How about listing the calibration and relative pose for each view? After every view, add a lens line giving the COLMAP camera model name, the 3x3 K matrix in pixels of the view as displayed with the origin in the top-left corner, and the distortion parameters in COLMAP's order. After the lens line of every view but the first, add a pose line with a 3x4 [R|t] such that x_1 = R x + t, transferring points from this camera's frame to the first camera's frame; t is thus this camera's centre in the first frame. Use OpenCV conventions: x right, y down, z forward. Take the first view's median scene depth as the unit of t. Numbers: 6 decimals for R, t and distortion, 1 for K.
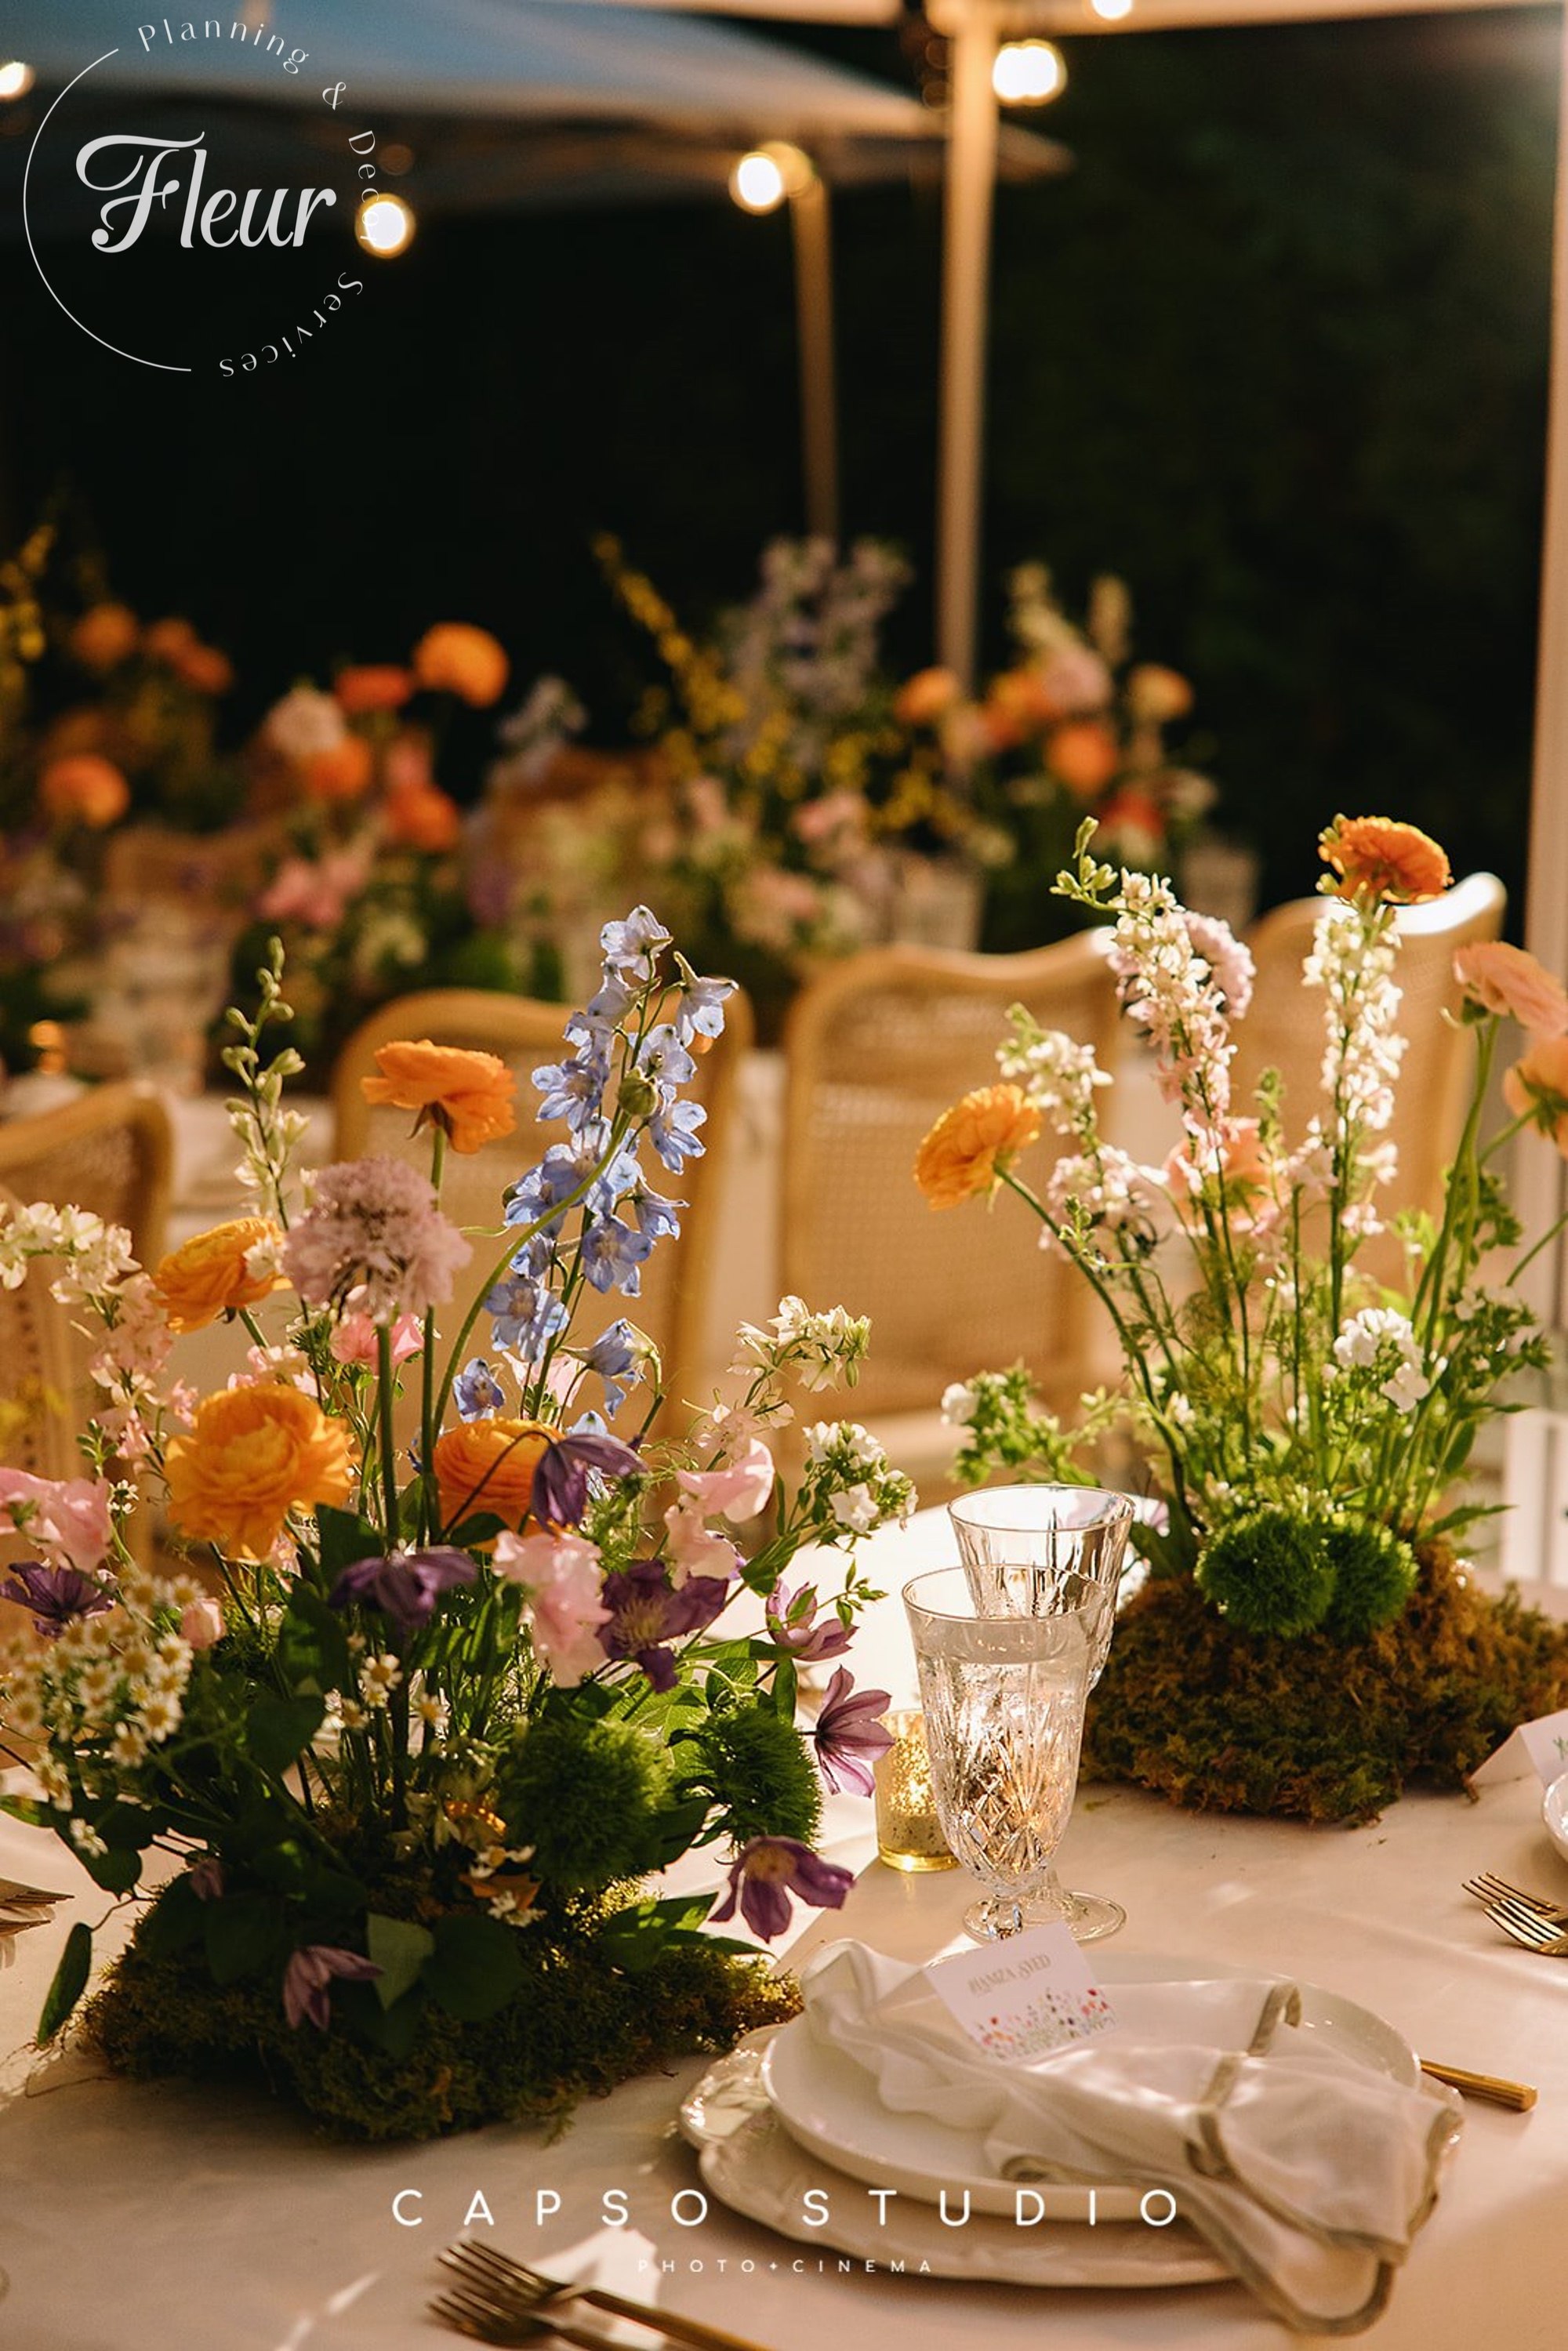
lens RADIAL K [[4739.1, 0, 784.0], [0, 4739.1, 1175.5], [0, 0, 1]] dist [0.030690, 0.062614]
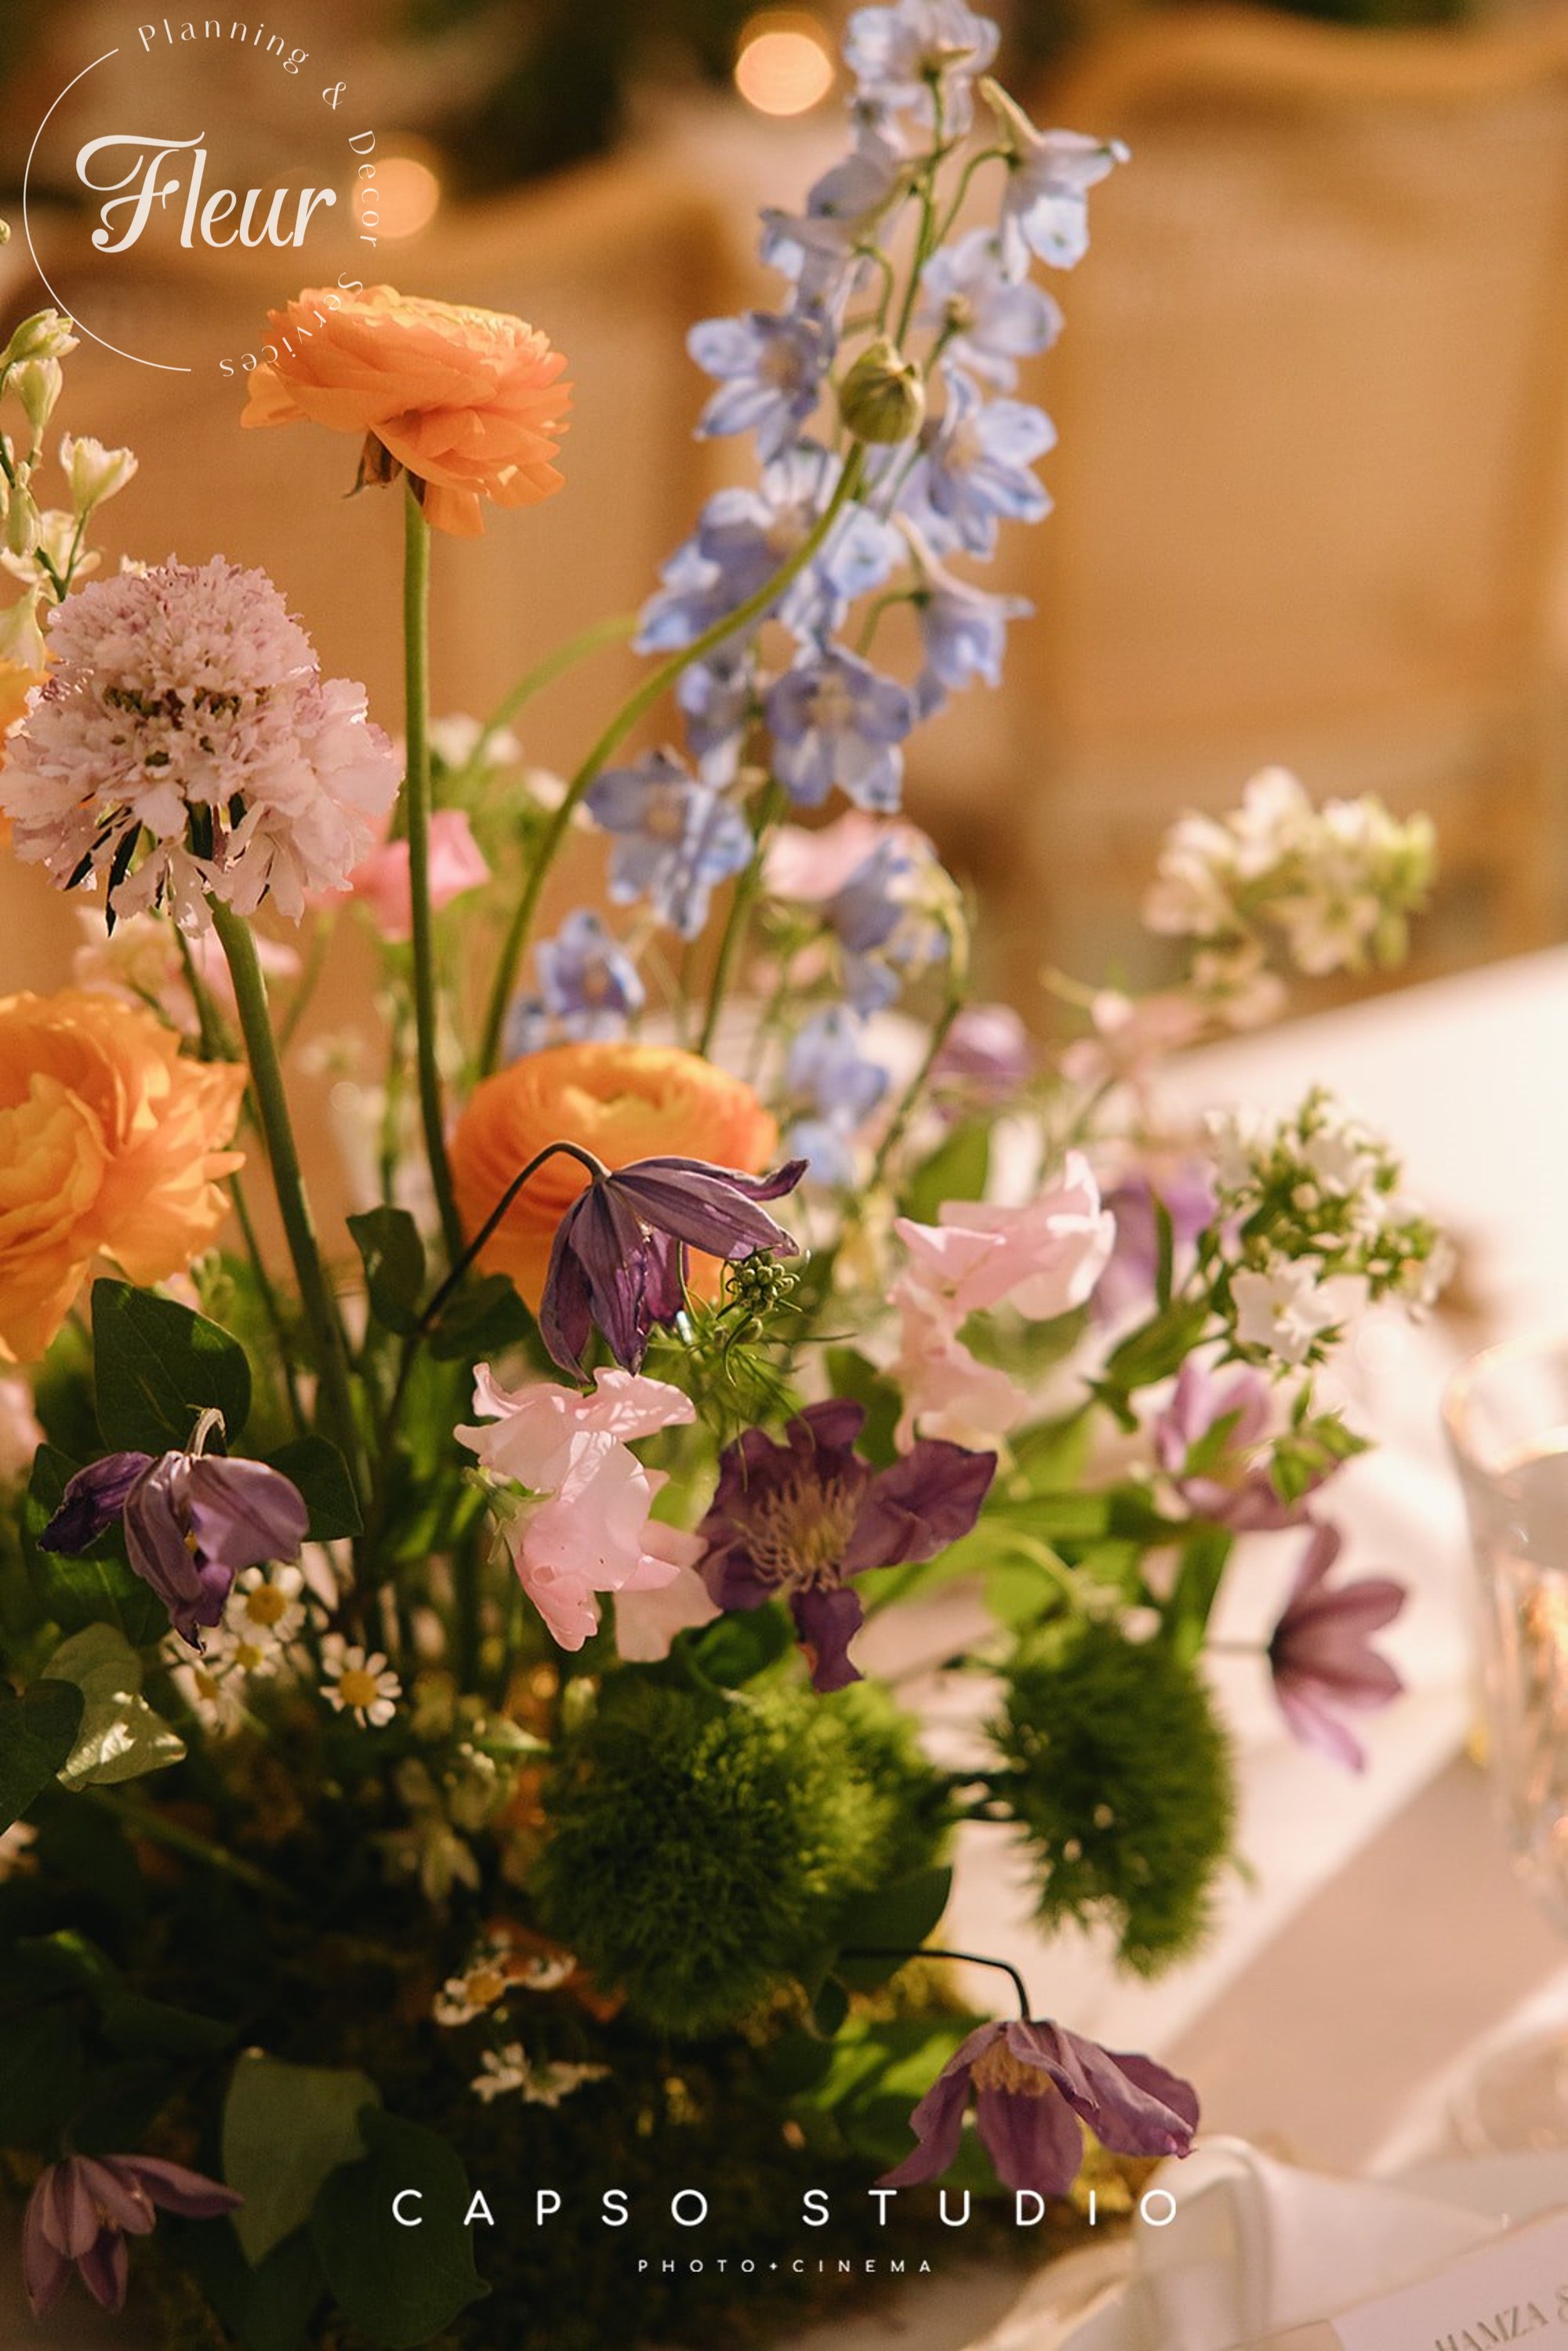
lens RADIAL K [[4494.2, 0, 784.0], [0, 4494.2, 1175.5], [0, 0, 1]] dist [-0.003528, 0.128529]
pose [[0.966929, 0.073462, -0.244236, 0.073486], [-0.015018, 0.972358, 0.233012, -0.045134], [0.254602, -0.221638, 0.941304, 0.558272]]
